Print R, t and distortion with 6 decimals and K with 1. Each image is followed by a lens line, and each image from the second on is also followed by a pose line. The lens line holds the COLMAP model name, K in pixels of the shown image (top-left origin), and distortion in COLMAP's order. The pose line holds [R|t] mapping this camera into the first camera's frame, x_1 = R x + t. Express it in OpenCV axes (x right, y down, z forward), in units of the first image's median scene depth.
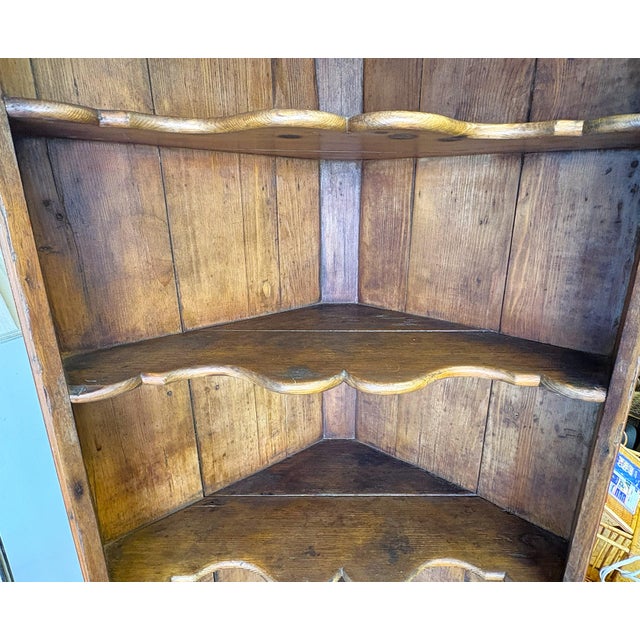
lens RADIAL K [[388.9, 0, 346.2], [0, 388.9, 323.3], [0, 0, 1]] dist [-0.004465, 0.002813]
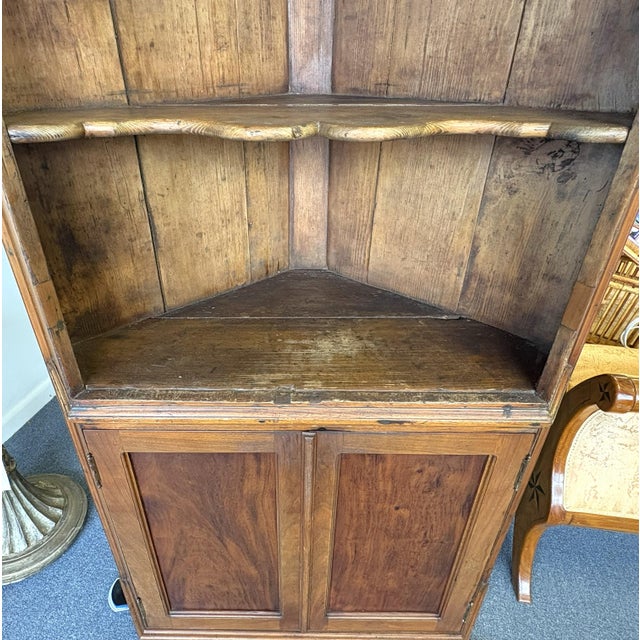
lens RADIAL K [[442.1, 0, 294.2], [0, 442.1, 319.3], [0, 0, 1]] dist [0.001999, -0.001196]
pose [[0.999368, 0.005135, -0.035165, -0.022052], [0.003016, 0.973682, 0.227893, 0.699266], [0.035410, -0.227855, 0.973051, 0.108478]]
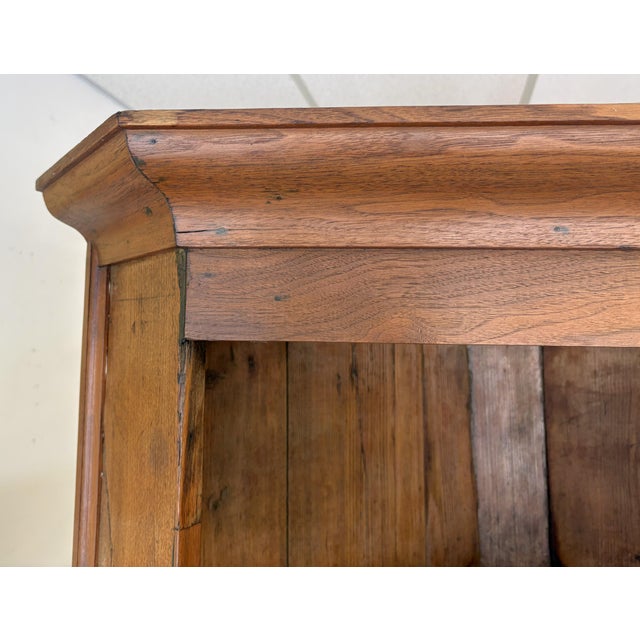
lens RADIAL K [[611.8, 0, 248.5], [0, 611.8, 272.9], [0, 0, 1]] dist [0.015741, 0.000000]
pose [[0.993968, -0.006874, -0.109453, -0.343605], [-0.037752, 0.915591, -0.400336, -0.496108], [0.102966, 0.402053, 0.909808, -0.129946]]
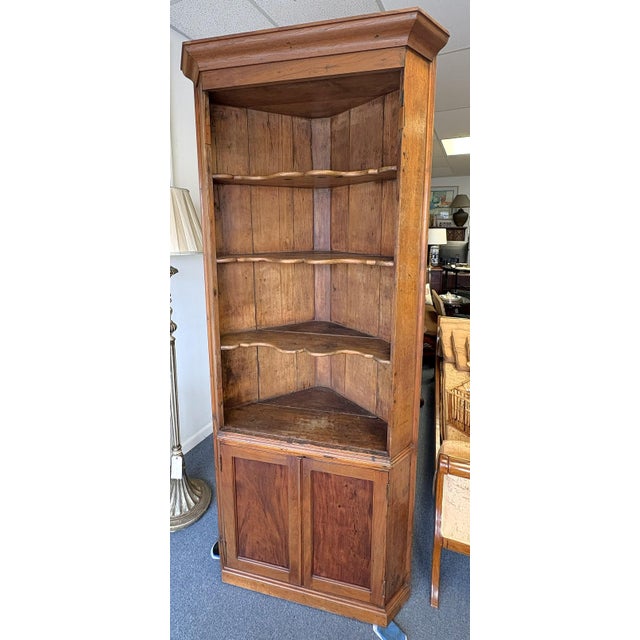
lens RADIAL K [[317.6, 0, 313.1], [0, 317.6, 276.6], [0, 0, 1]] dist [-0.000176, -0.000283]
pose [[0.967916, 0.020667, -0.250423, 0.454368], [-0.059005, 0.987439, -0.146568, 0.420431], [0.244248, 0.156641, 0.956978, -0.818410]]
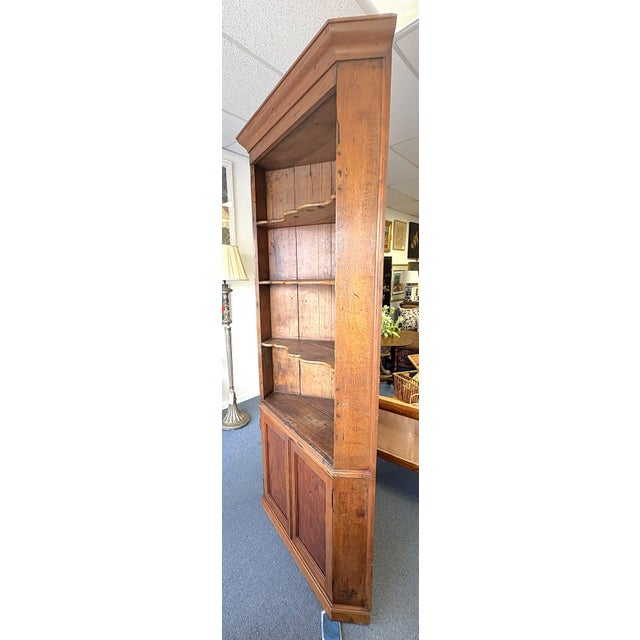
lens RADIAL K [[270.2, 0, 293.2], [0, 270.2, 325.7], [0, 0, 1]] dist [-0.001552, 0.000106]
pose [[0.503118, 0.126033, -0.854978, 1.471977], [-0.233508, 0.972337, 0.005923, 0.367591], [0.832073, 0.196664, 0.518630, -0.143134]]
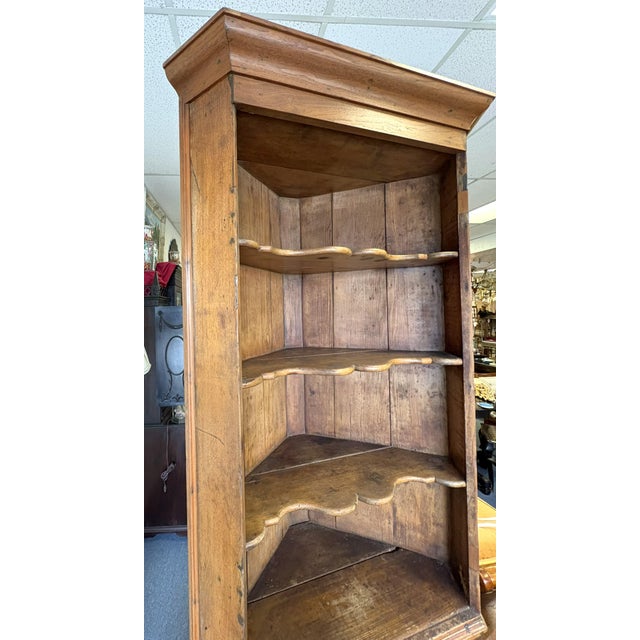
lens RADIAL K [[262.1, 0, 248.8], [0, 262.1, 311.0], [0, 0, 1]] dist [-0.001530, 0.000210]
pose [[0.964487, -0.034521, 0.261865, -0.632704], [0.113982, 0.948755, -0.294741, 0.146143], [-0.238271, 0.314122, 0.918996, -0.146040]]
